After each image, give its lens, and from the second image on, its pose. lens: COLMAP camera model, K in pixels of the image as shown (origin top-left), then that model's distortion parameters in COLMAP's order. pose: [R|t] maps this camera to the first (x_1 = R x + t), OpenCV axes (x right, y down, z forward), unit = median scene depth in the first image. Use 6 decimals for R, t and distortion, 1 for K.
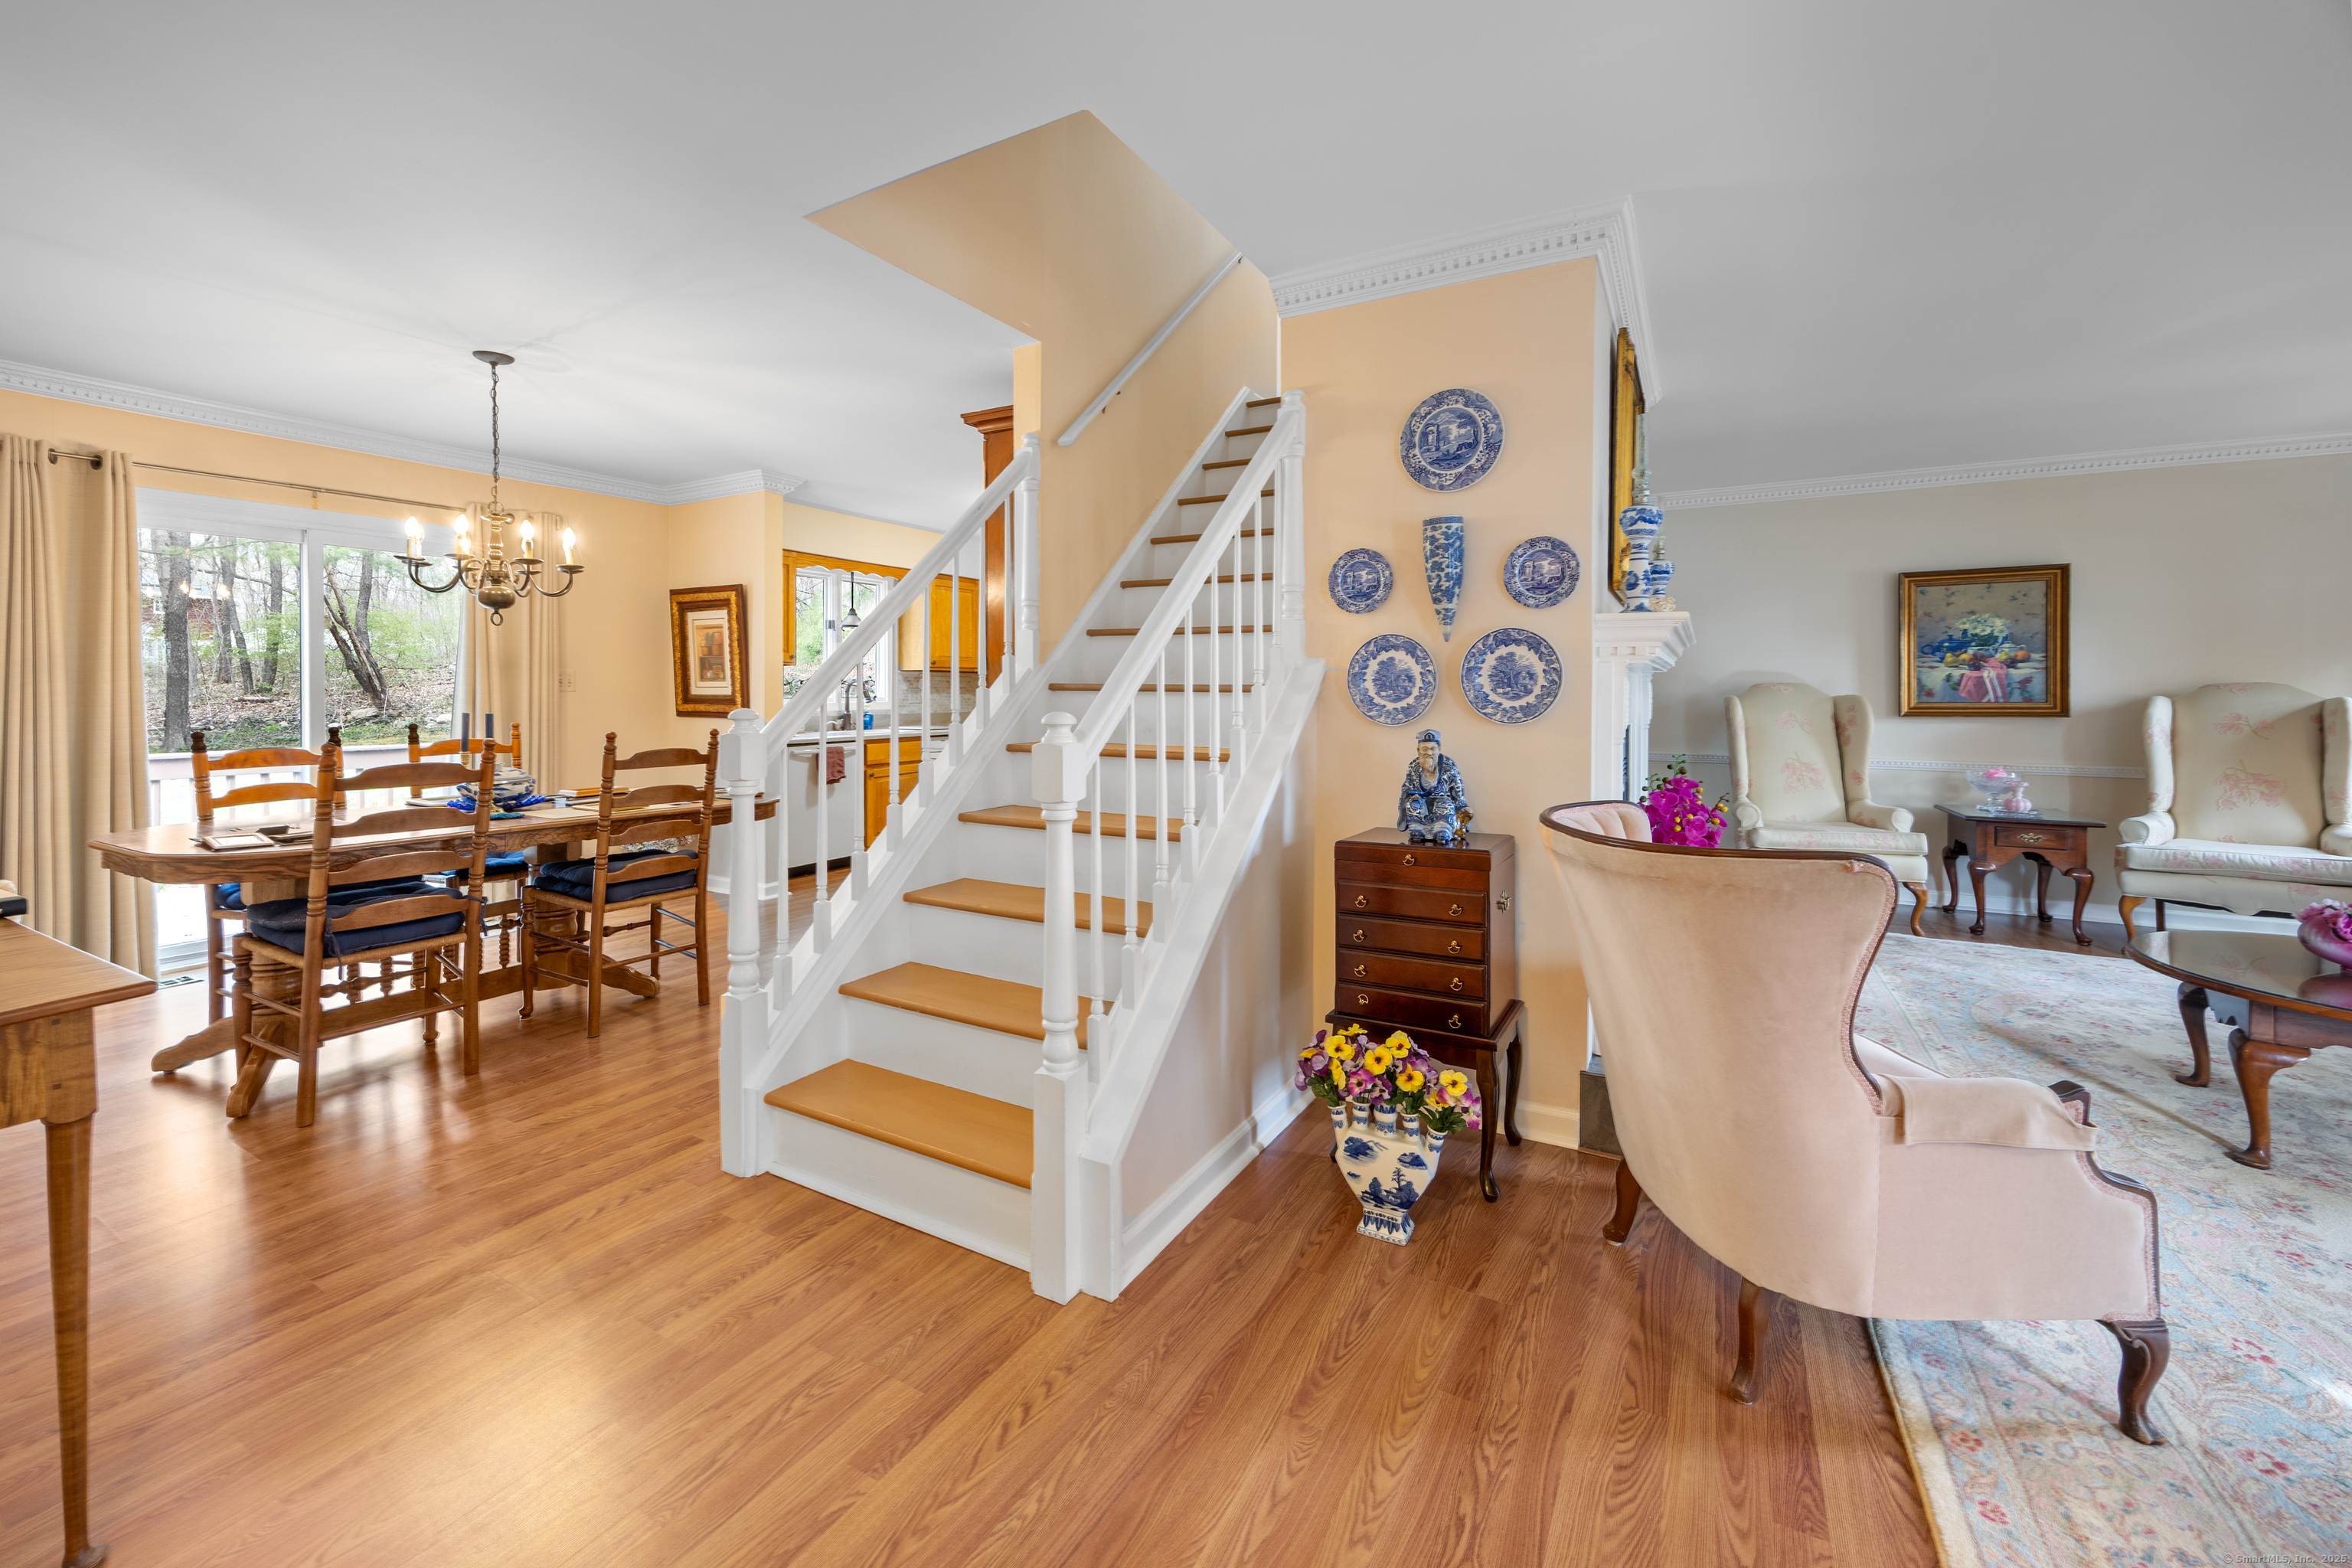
lens RADIAL K [[924.6, 0, 1162.4], [0, 924.6, 694.5], [0, 0, 1]] dist [0.004179, -0.000845]
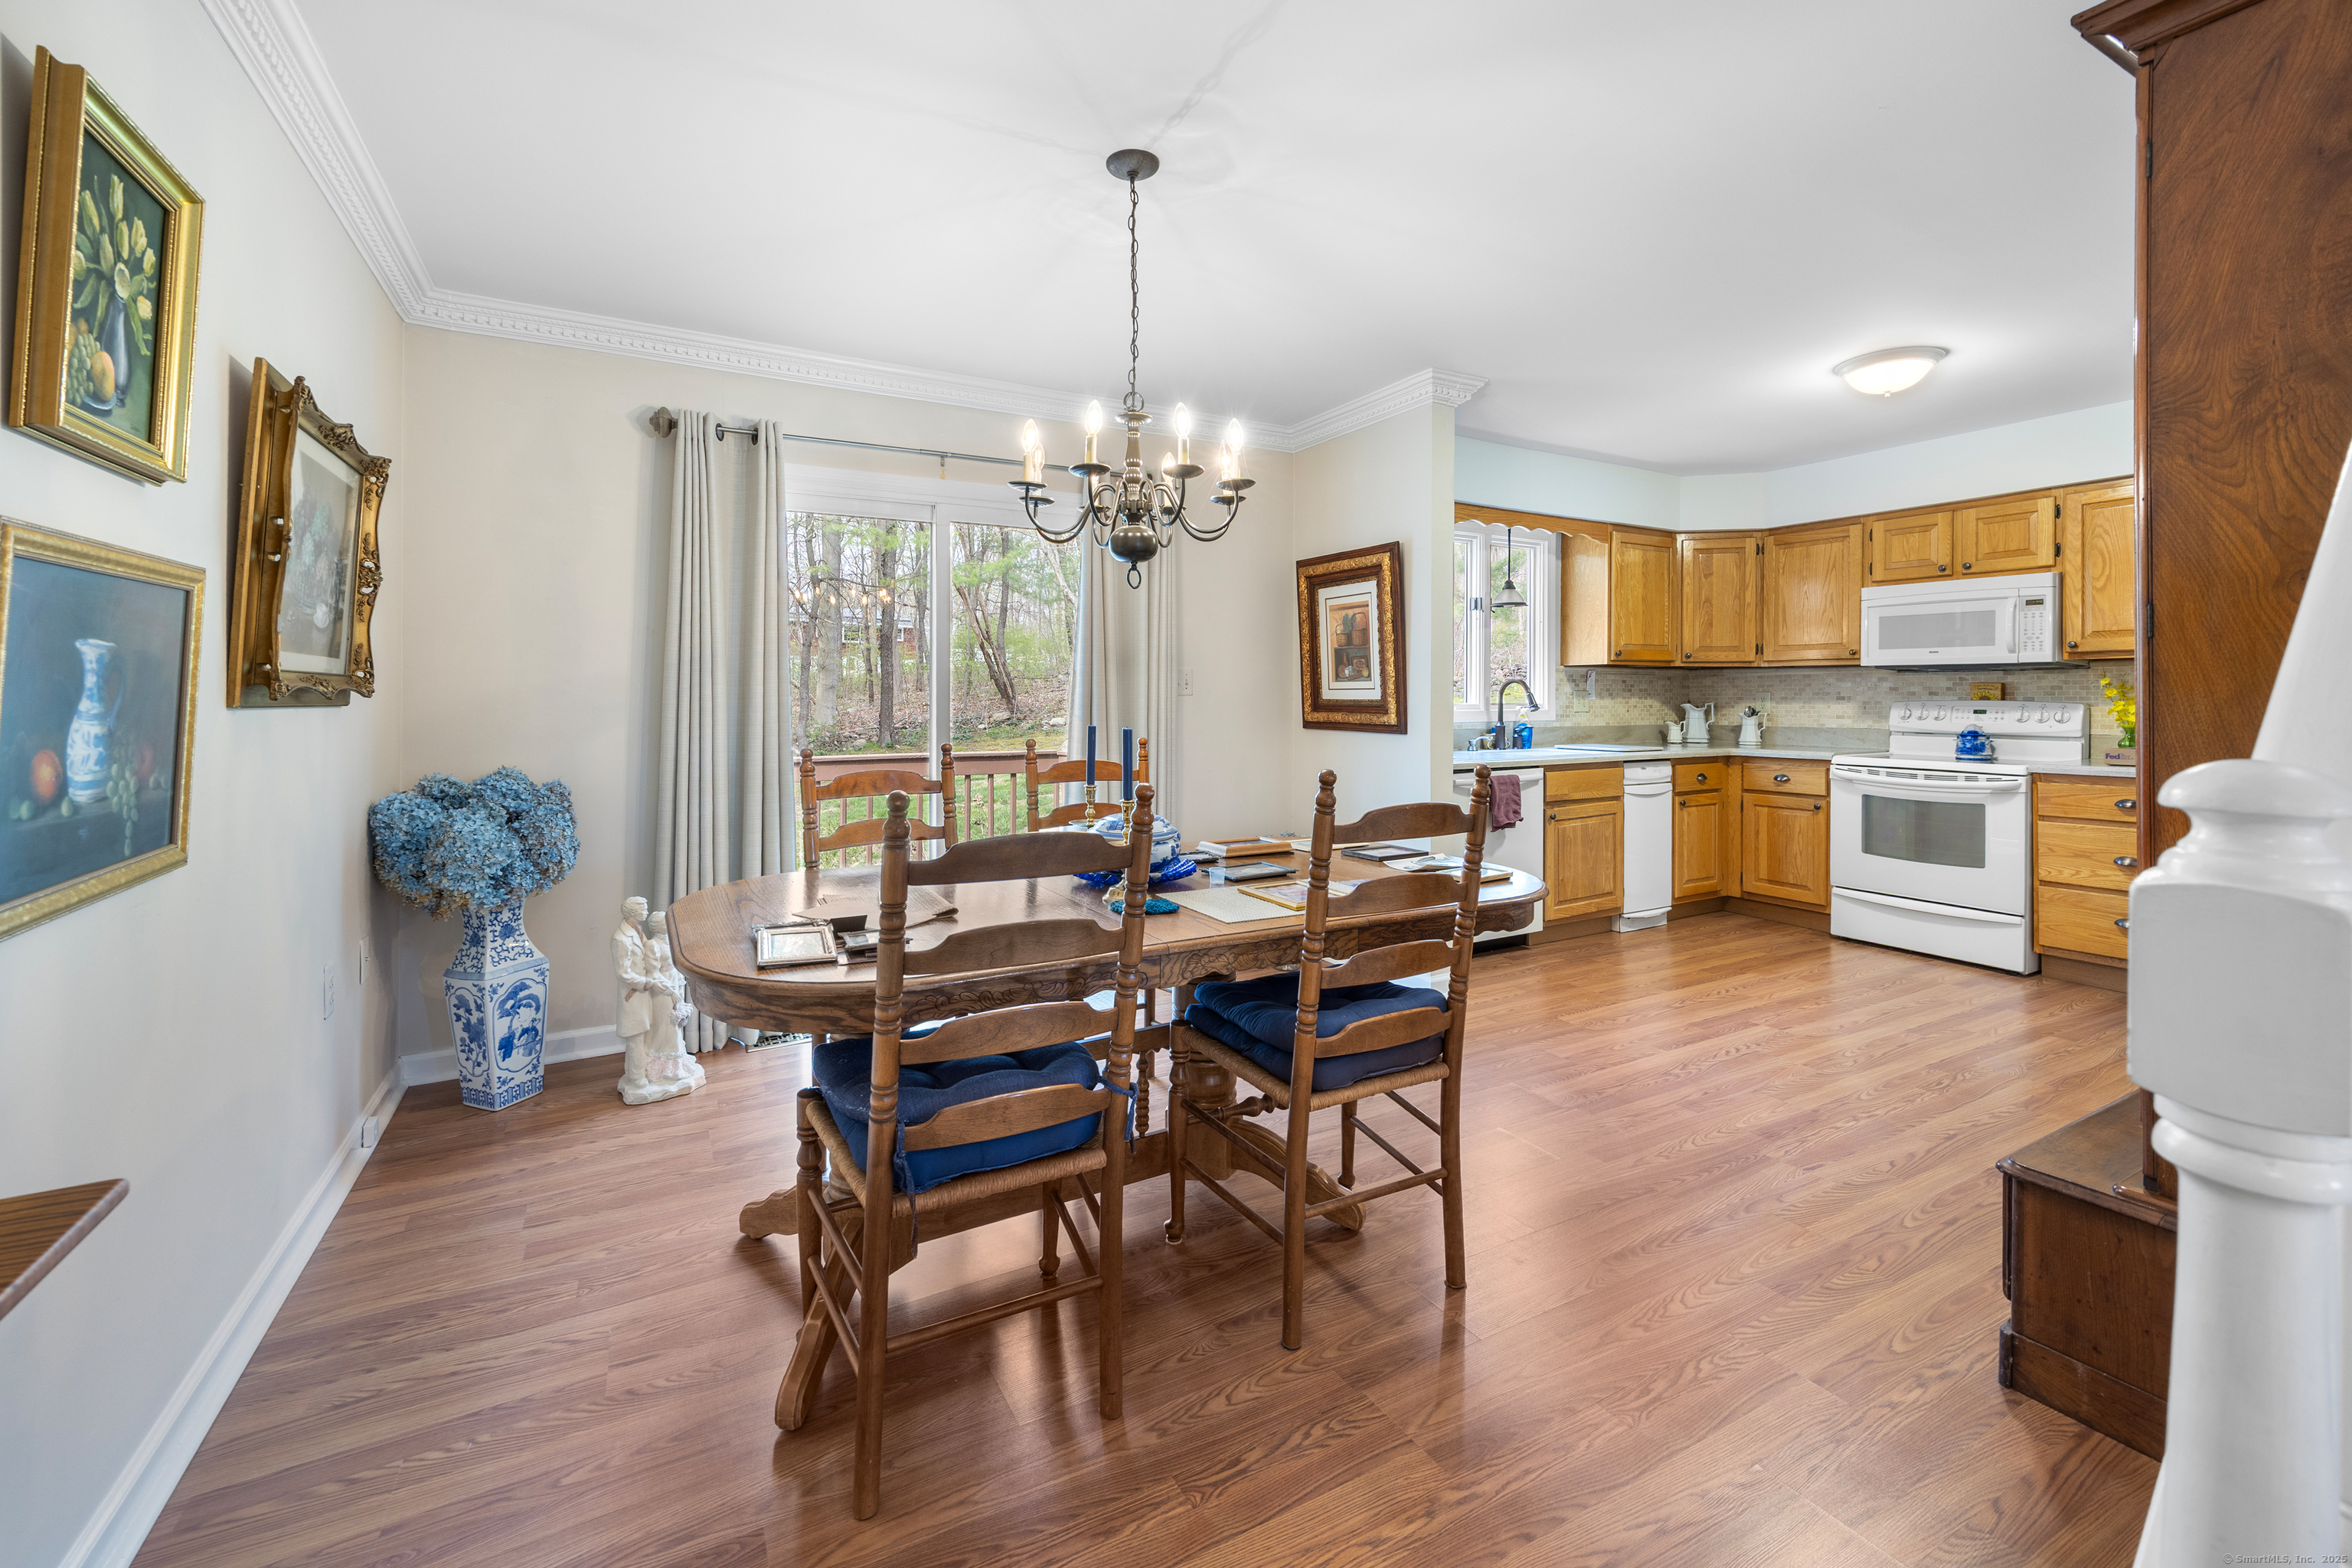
lens RADIAL K [[924.6, 0, 1136.0], [0, 924.6, 674.3], [0, 0, 1]] dist [0.004179, -0.000845]
pose [[0.841518, -0.014615, -0.540032, -0.202234], [-0.000614, 0.999607, -0.028009, 0.000825], [0.540229, 0.023901, 0.841178, 0.252542]]
